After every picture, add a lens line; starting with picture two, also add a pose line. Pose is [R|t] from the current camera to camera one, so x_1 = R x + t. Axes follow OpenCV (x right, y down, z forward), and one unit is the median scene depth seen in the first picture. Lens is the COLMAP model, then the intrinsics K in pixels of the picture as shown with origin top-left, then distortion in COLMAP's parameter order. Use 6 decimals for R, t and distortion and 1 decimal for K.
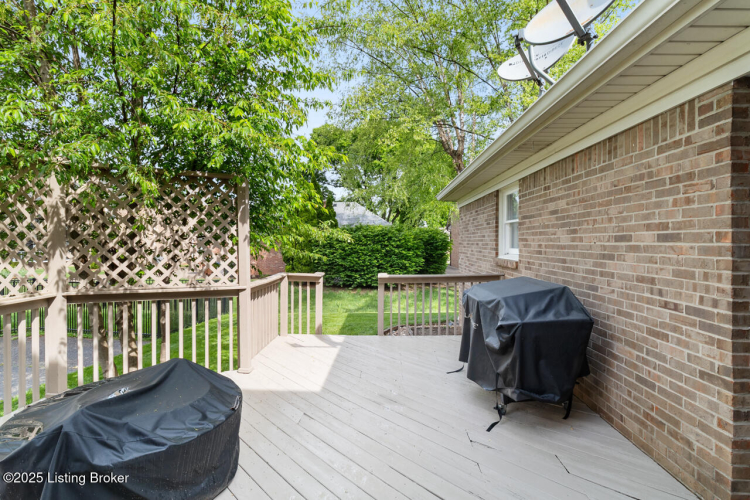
lens RADIAL K [[378.2, 0, 376.2], [0, 378.2, 247.3], [0, 0, 1]] dist [0.004089, -0.000012]
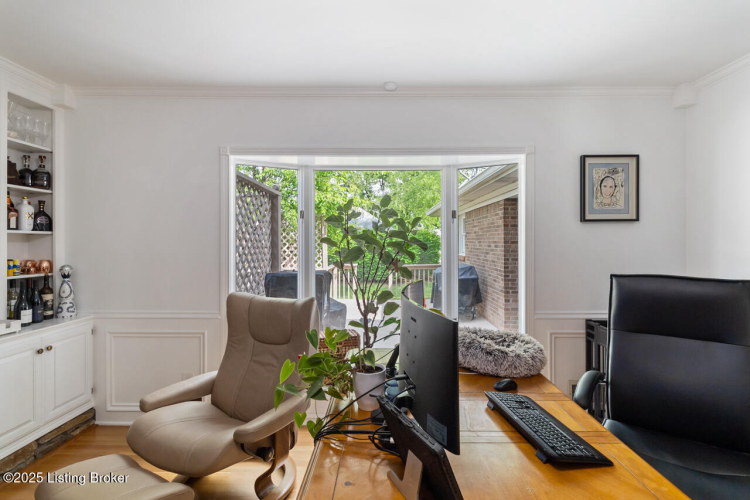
lens RADIAL K [[378.2, 0, 374.7], [0, 378.2, 243.2], [0, 0, 1]] dist [0.004089, -0.000012]
pose [[0.999979, -0.006414, 0.000932, -0.123503], [0.006423, 0.999935, -0.009386, -0.020851], [-0.000872, 0.009392, 0.999956, -1.491022]]
